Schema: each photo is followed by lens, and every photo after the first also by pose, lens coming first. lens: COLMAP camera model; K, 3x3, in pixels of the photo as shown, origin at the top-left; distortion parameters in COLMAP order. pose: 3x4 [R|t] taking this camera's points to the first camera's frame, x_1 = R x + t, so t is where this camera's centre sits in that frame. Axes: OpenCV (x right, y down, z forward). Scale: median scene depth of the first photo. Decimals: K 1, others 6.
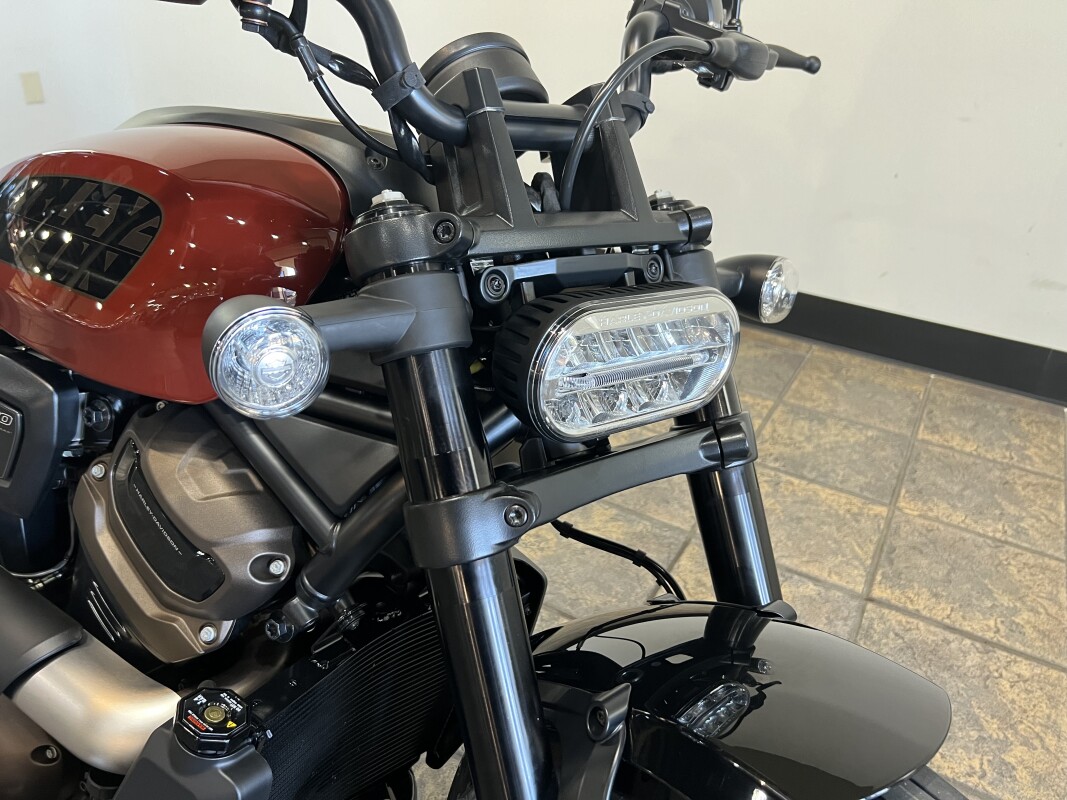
lens RADIAL K [[809.6, 0, 554.2], [0, 809.6, 400.2], [0, 0, 1]] dist [0.002343, -0.012775]
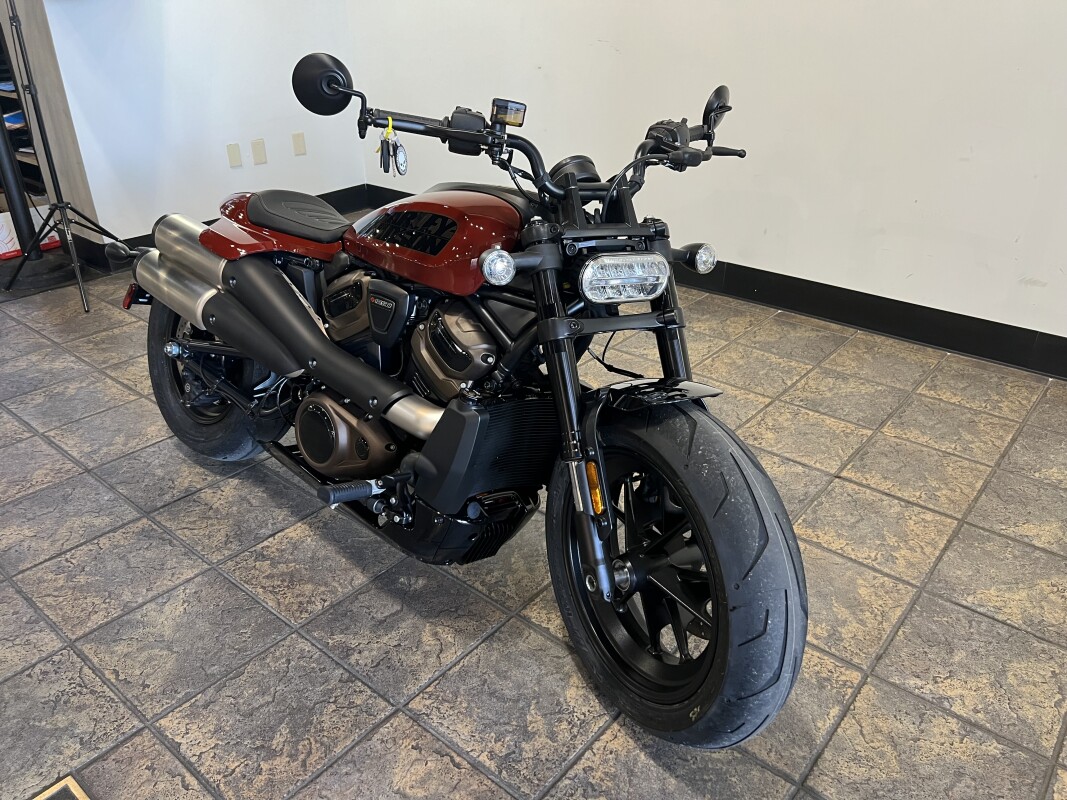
lens RADIAL K [[809.6, 0, 554.2], [0, 809.6, 400.2], [0, 0, 1]] dist [0.002343, -0.012775]
pose [[0.981803, 0.032828, -0.187046, 0.341508], [-0.038138, 0.998963, -0.024858, 0.379179], [0.186036, 0.031540, 0.982037, -1.468380]]
